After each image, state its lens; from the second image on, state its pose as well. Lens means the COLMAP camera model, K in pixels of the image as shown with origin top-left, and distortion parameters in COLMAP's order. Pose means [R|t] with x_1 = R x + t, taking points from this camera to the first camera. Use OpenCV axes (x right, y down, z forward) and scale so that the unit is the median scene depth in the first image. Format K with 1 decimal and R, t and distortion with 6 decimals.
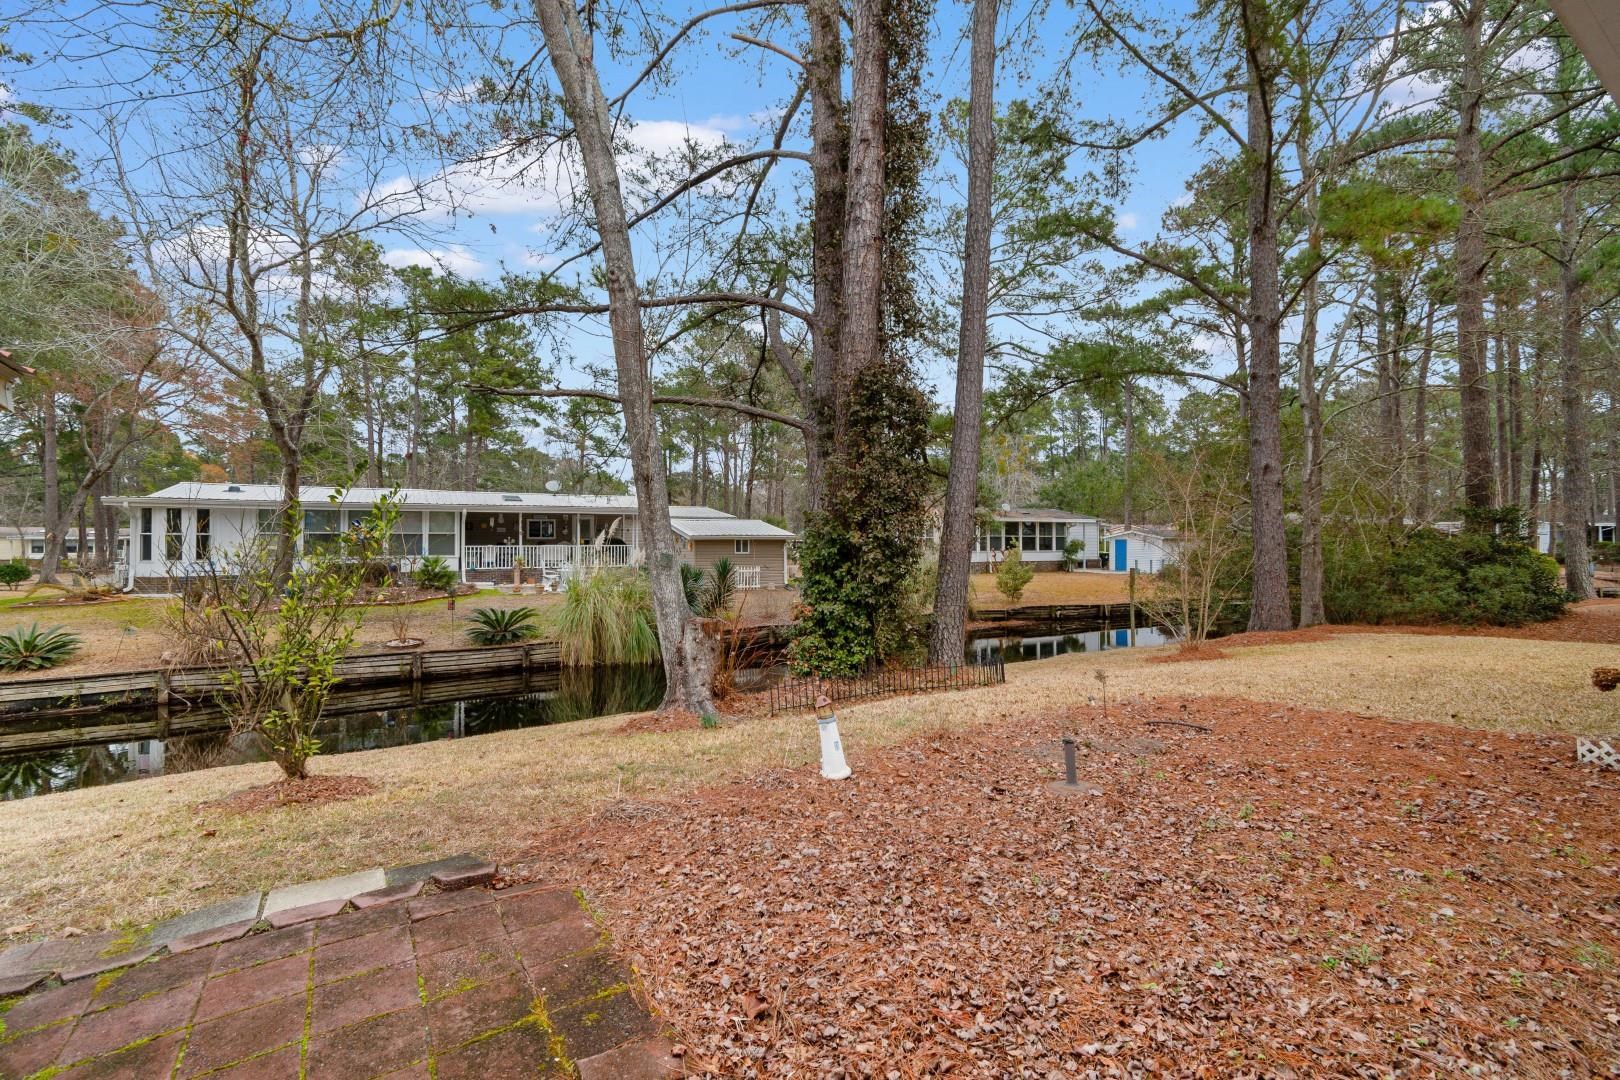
lens RADIAL K [[711.2, 0, 803.2], [0, 711.2, 532.0], [0, 0, 1]] dist [0.006648, -0.002109]
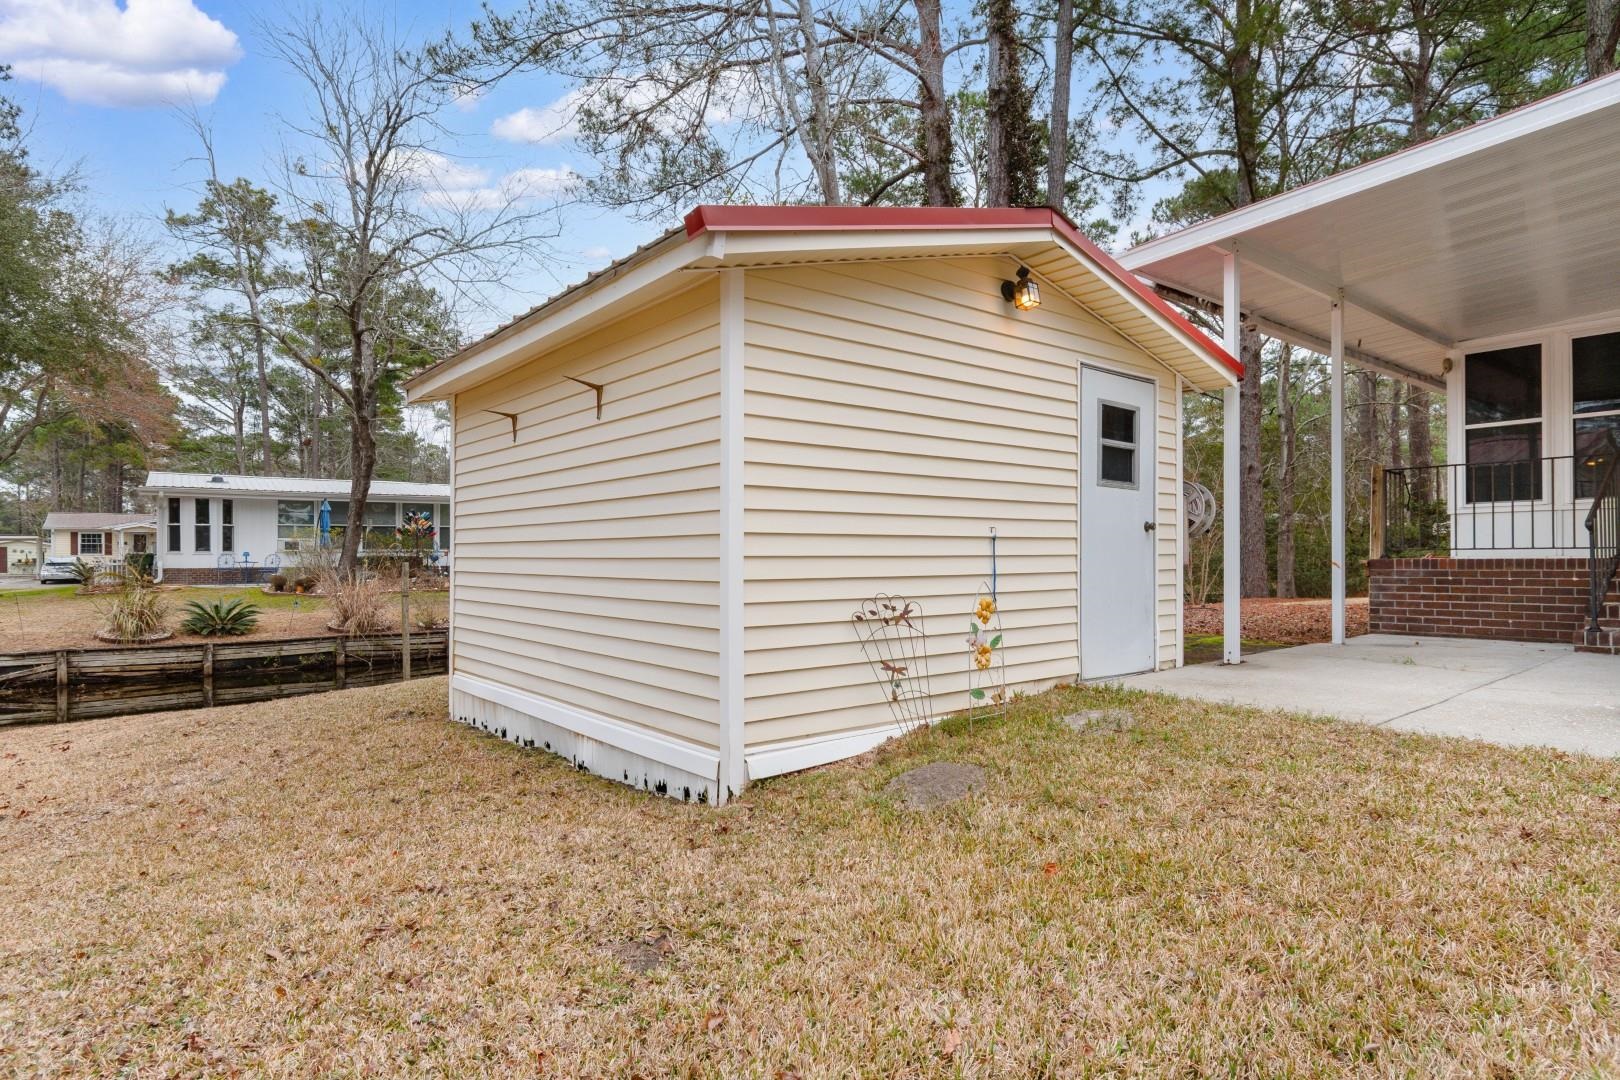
lens RADIAL K [[863.0, 0, 813.4], [0, 863.0, 548.6], [0, 0, 1]] dist [-0.000534, -0.001296]
pose [[0.994308, -0.000540, 0.106544, -0.182608], [-0.000709, 0.999931, 0.011683, 0.022531], [-0.106543, -0.011692, 0.994239, -0.283025]]
